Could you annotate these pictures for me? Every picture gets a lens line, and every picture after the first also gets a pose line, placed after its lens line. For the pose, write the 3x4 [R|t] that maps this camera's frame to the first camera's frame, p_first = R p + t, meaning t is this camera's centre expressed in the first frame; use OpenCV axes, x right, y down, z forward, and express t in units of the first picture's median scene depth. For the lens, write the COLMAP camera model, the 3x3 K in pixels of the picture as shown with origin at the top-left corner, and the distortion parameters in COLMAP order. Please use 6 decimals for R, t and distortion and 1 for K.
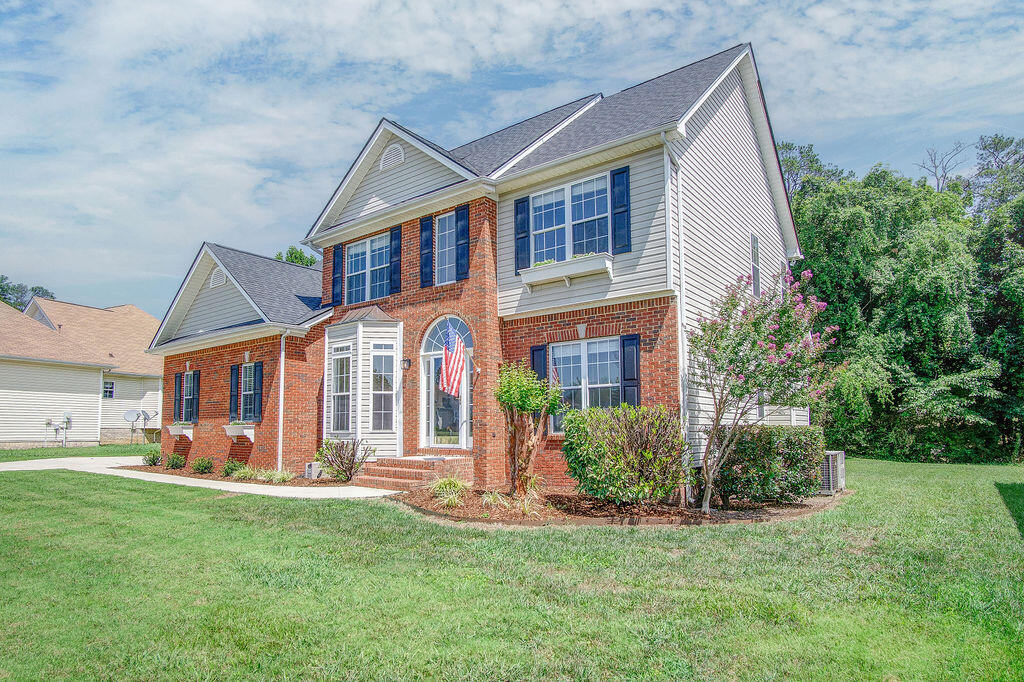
lens RADIAL K [[572.0, 0, 507.4], [0, 572.0, 369.8], [0, 0, 1]] dist [-0.004576, 0.000345]
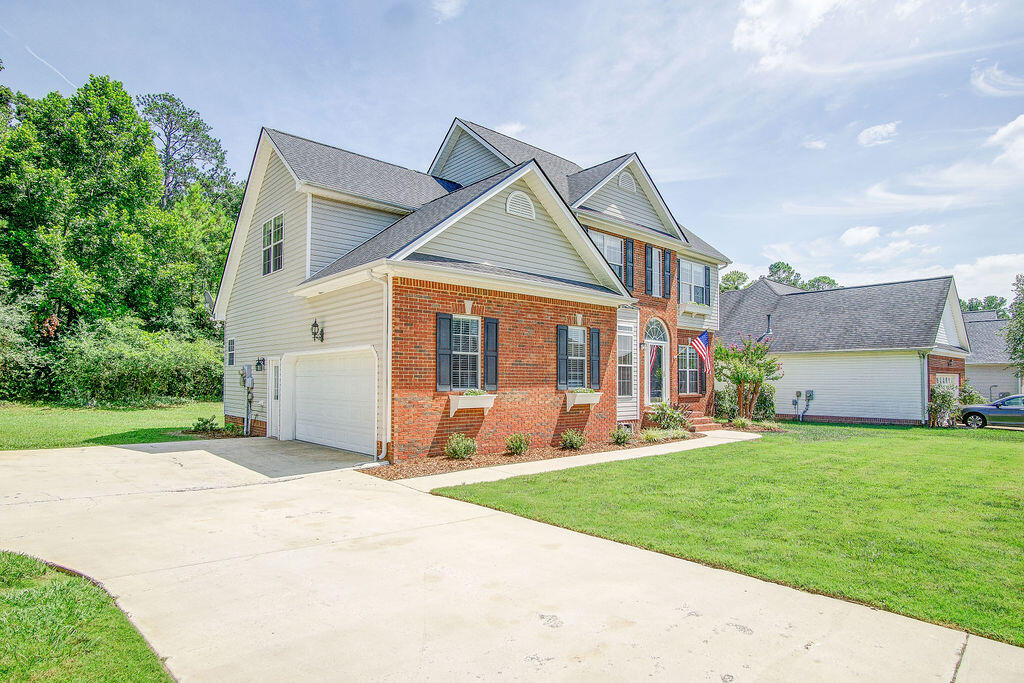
lens RADIAL K [[566.4, 0, 490.8], [0, 566.4, 342.6], [0, 0, 1]] dist [-0.019814, 0.000490]
pose [[0.189521, 0.063981, 0.979790, -1.559553], [-0.111958, 0.992775, -0.043173, 0.079351], [-0.975473, -0.101513, 0.195315, 1.067677]]
